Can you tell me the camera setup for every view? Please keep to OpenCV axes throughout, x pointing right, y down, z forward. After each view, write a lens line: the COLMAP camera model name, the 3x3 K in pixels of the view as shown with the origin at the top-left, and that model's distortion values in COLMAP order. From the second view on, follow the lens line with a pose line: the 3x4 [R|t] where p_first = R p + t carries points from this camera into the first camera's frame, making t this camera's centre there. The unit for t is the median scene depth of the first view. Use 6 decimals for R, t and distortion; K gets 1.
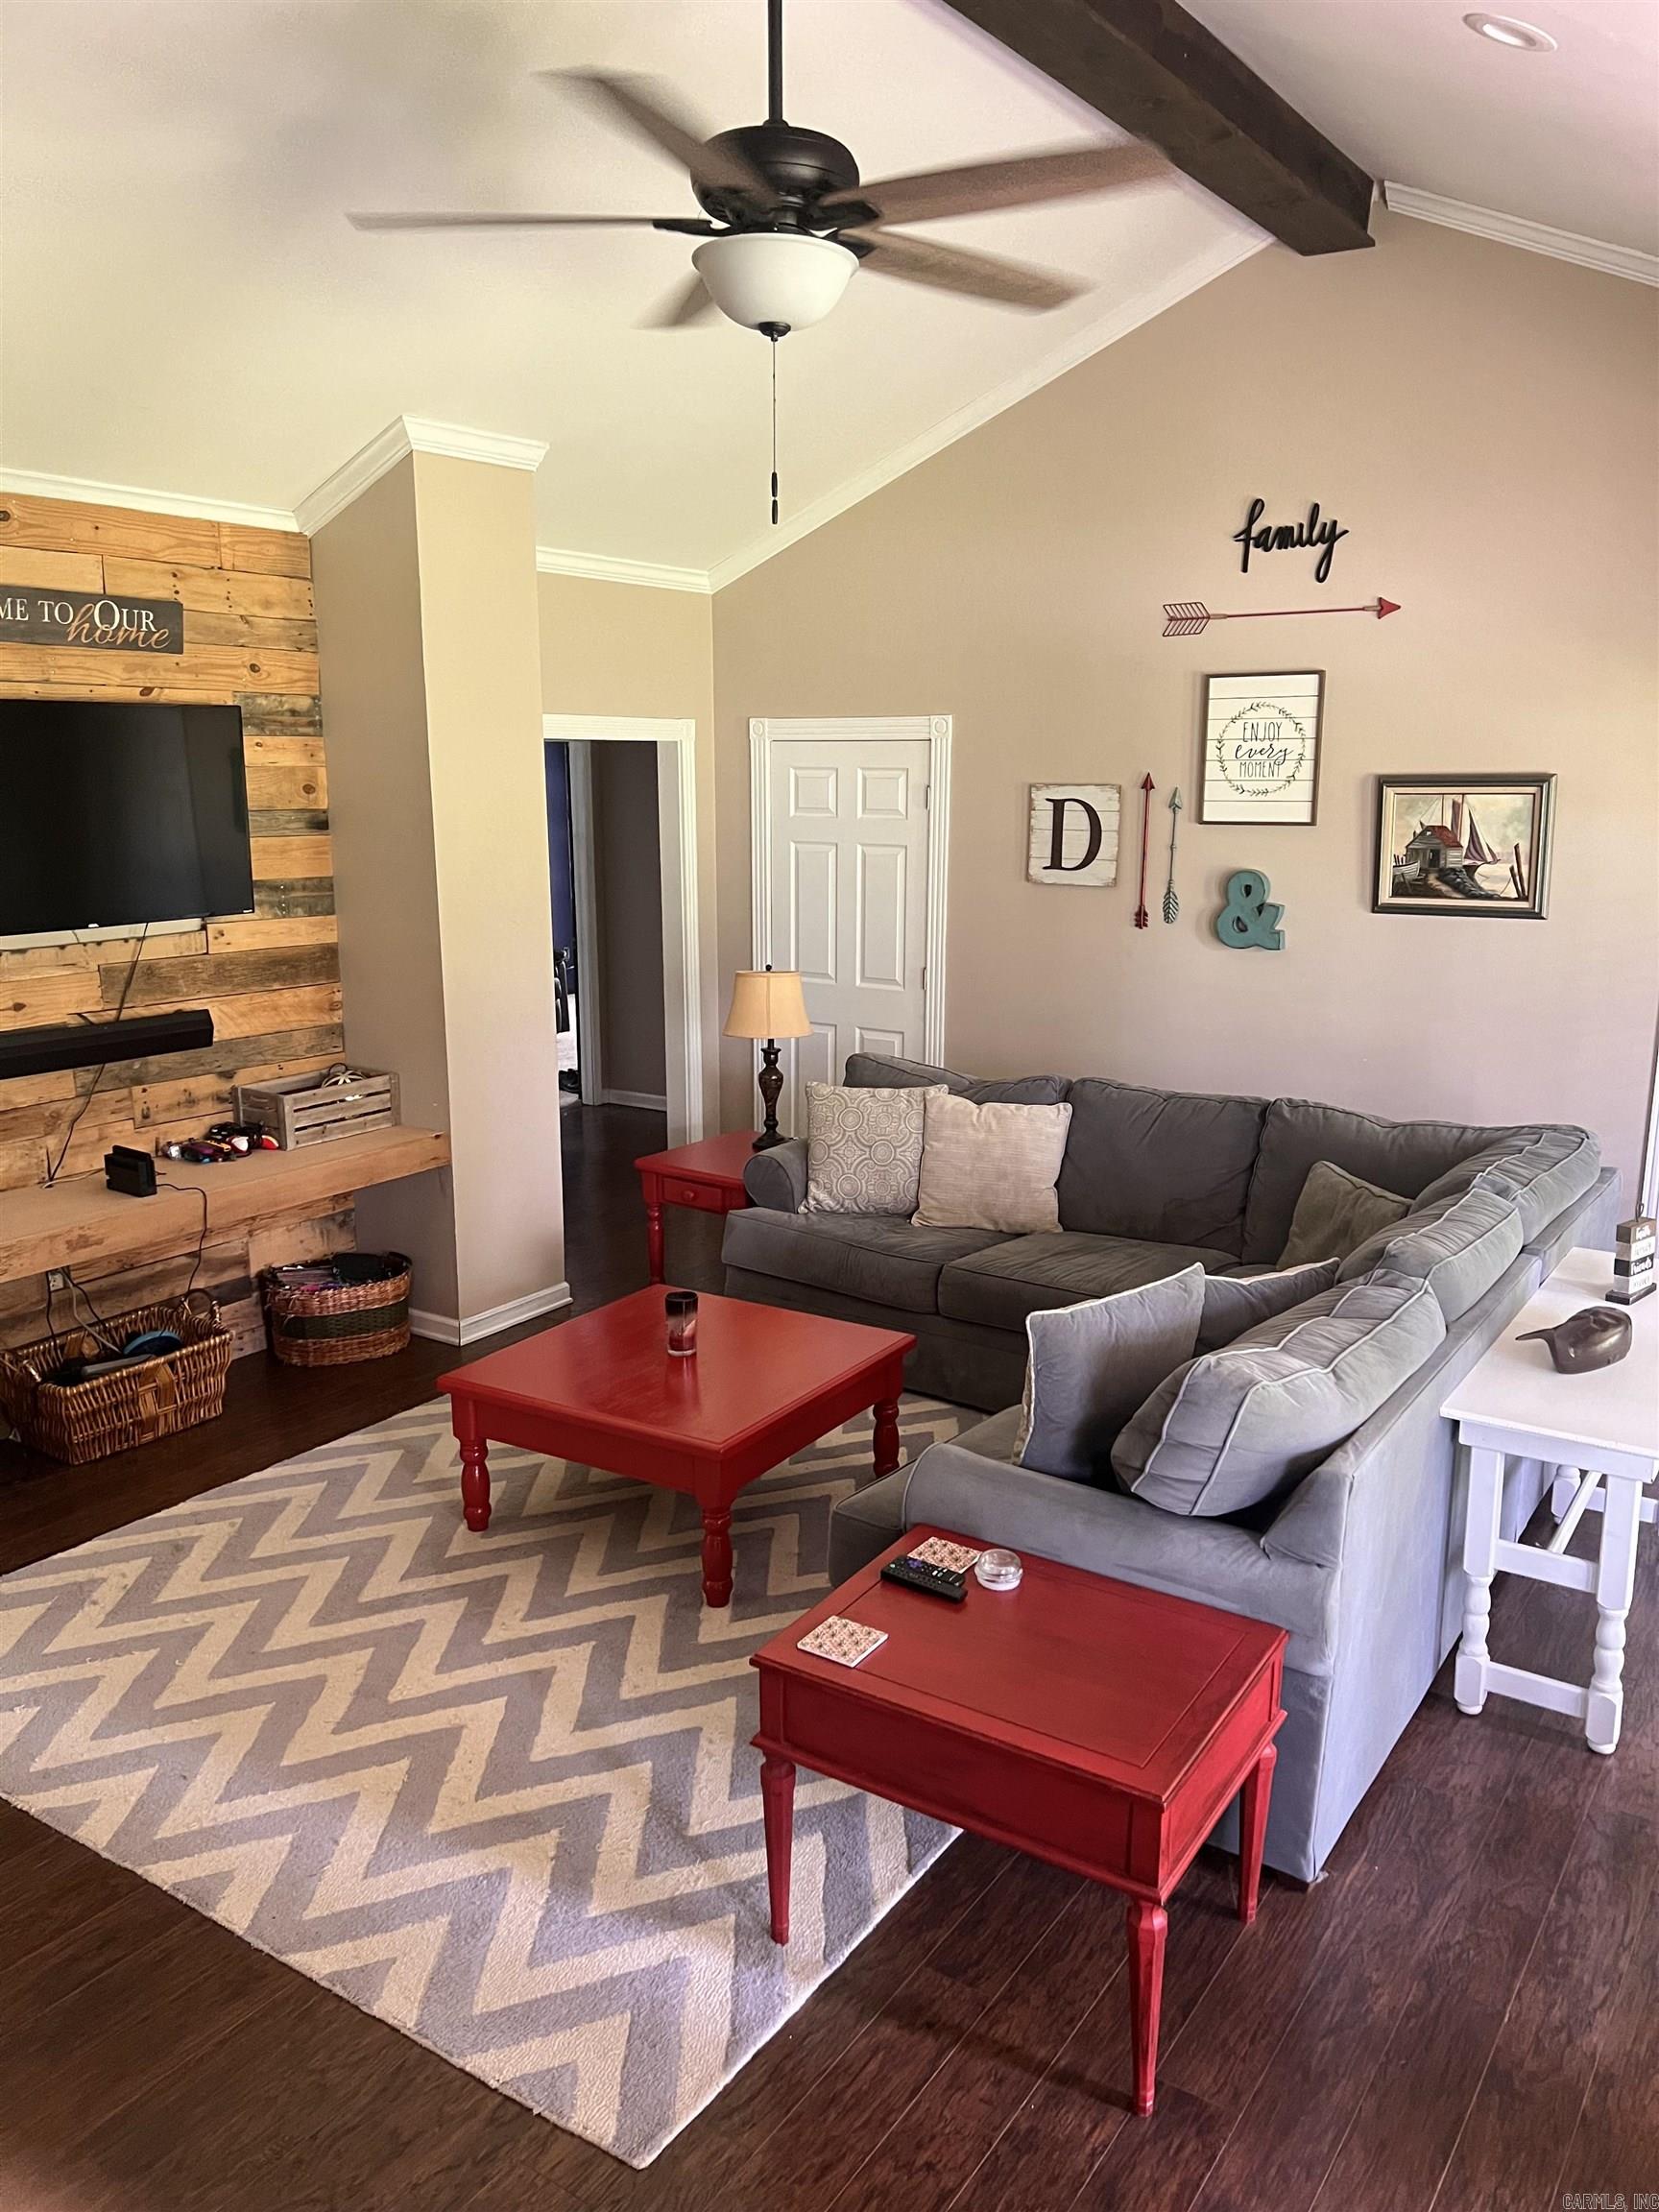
lens RADIAL K [[1693.3, 0, 829.5], [0, 1693.3, 1106.0], [0, 0, 1]] dist [0.003369, 0.092422]
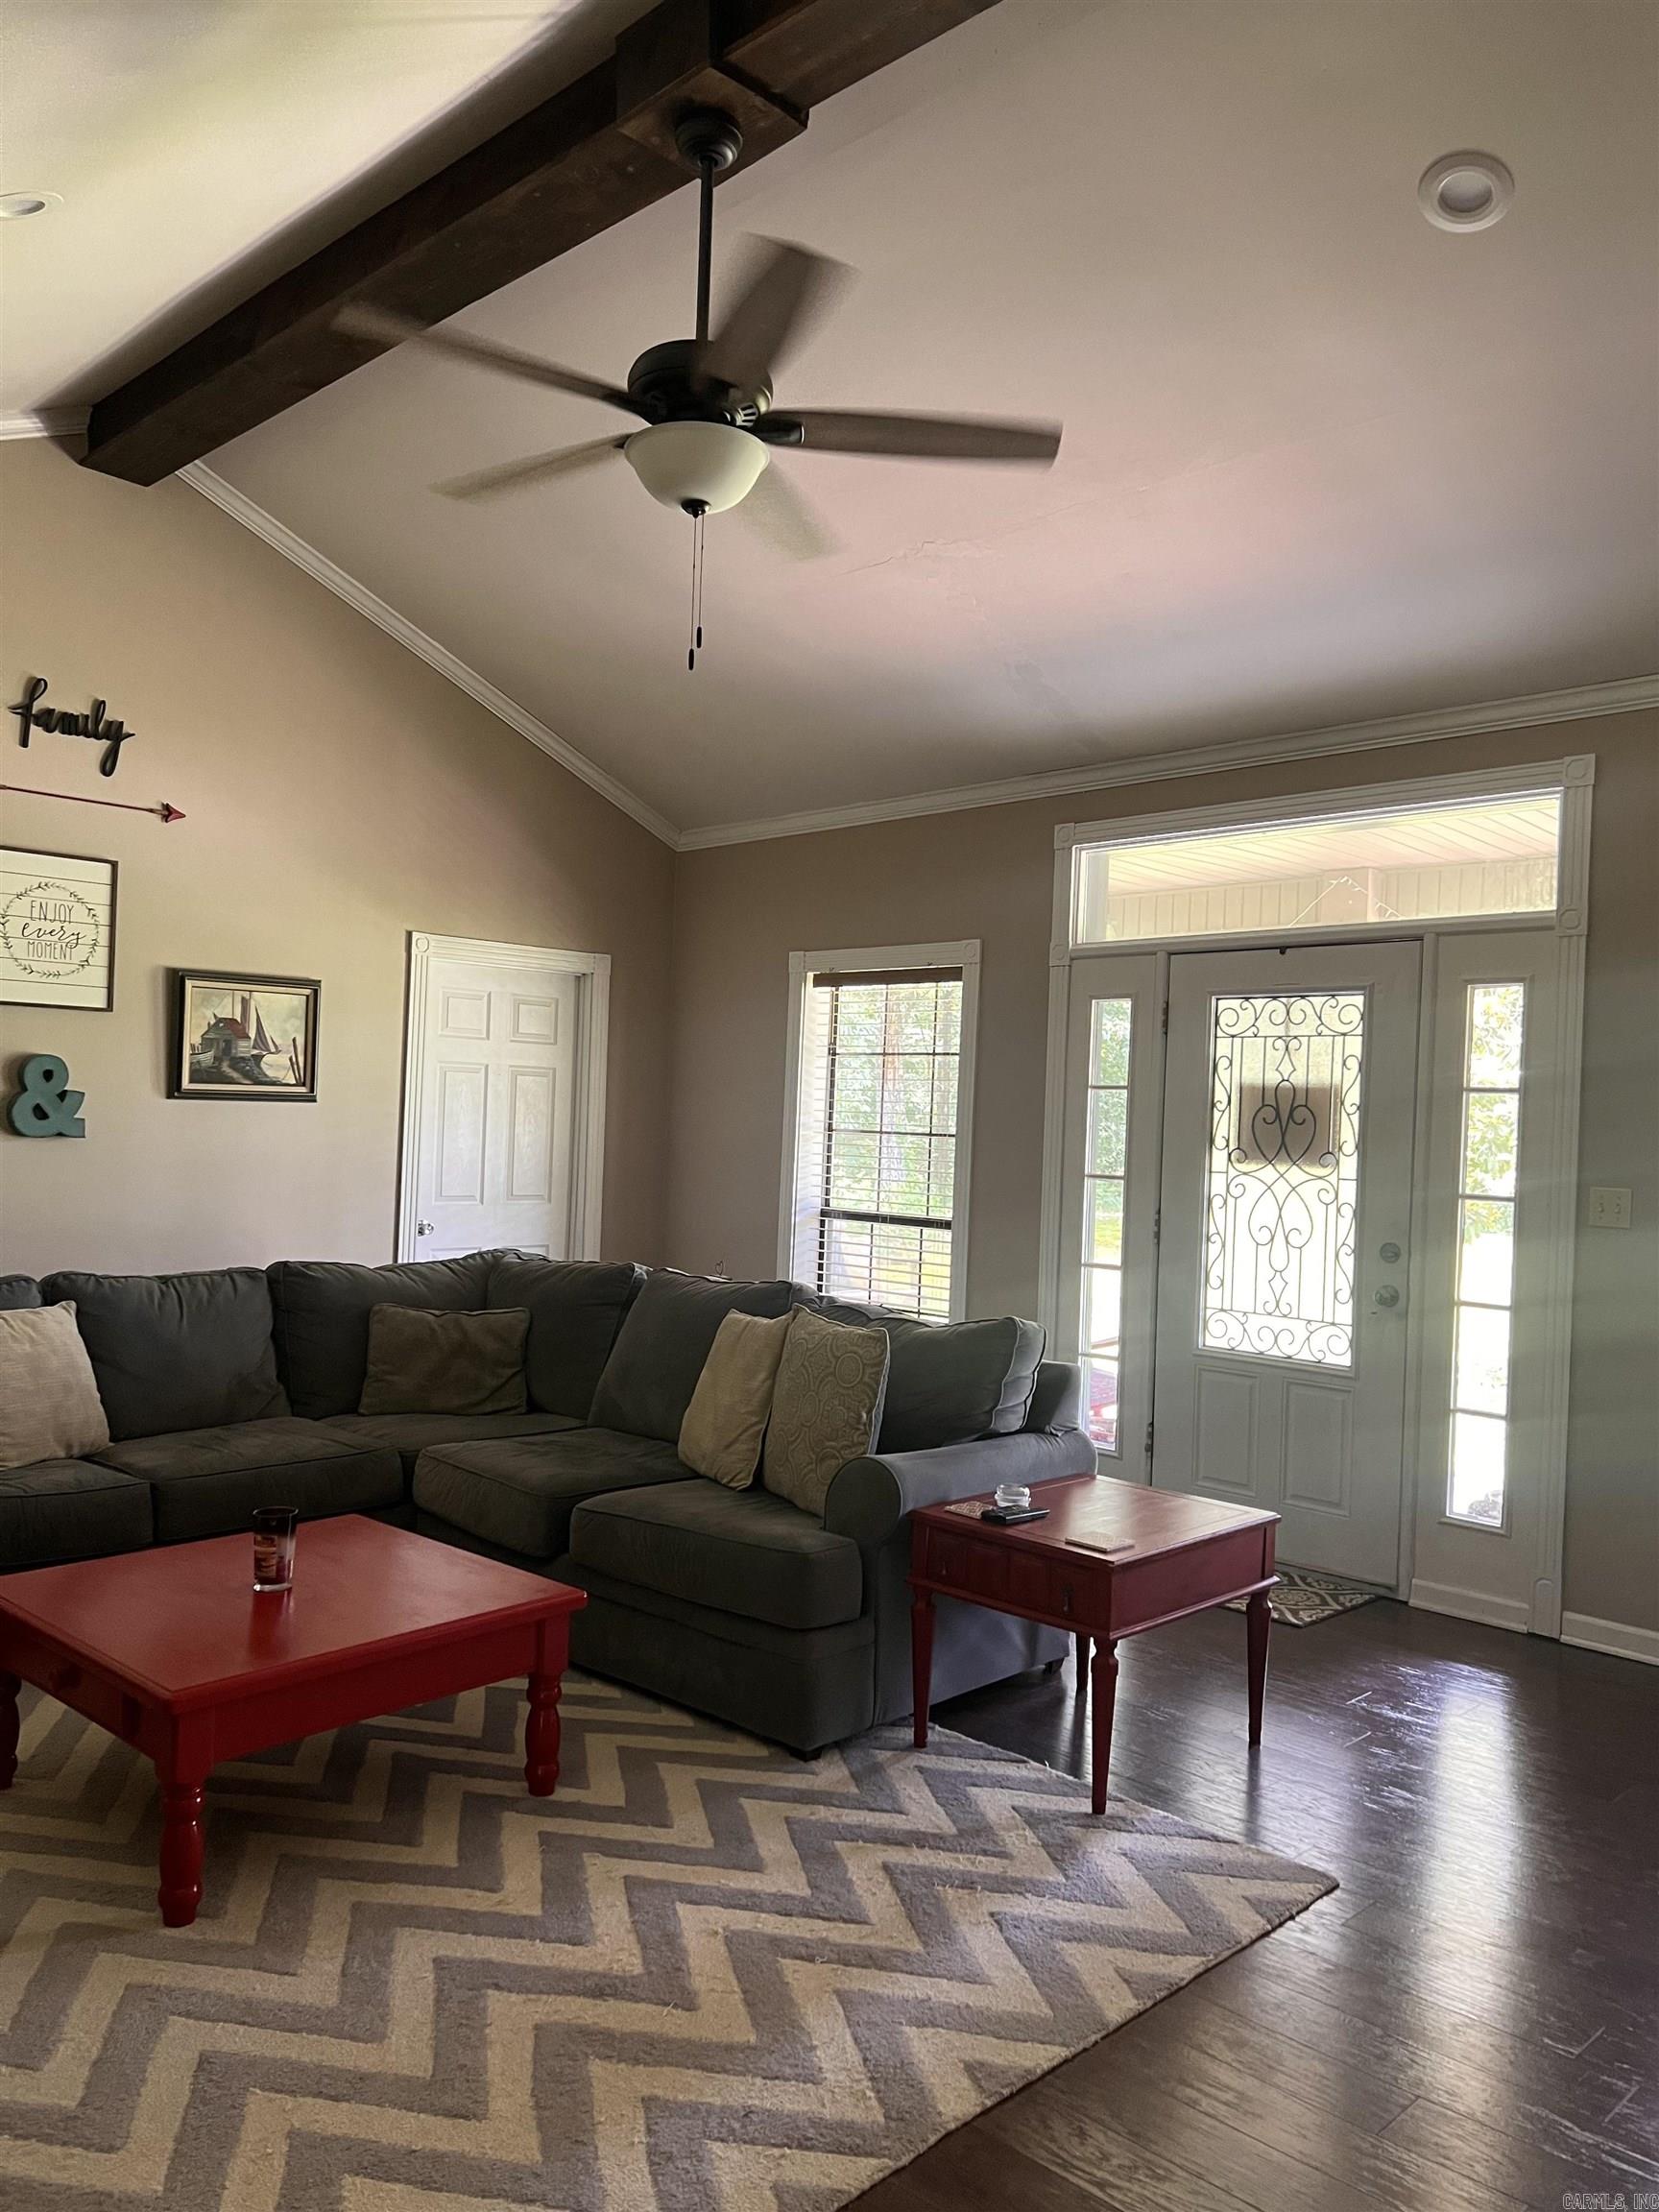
lens RADIAL K [[1668.5, 0, 858.8], [0, 1668.5, 1104.3], [0, 0, 1]] dist [0.050764, -0.055945]
pose [[0.161507, 0.015185, 0.986755, -0.701784], [0.162332, 0.985853, -0.041740, 0.000357], [-0.973429, 0.166923, 0.156757, 0.488230]]
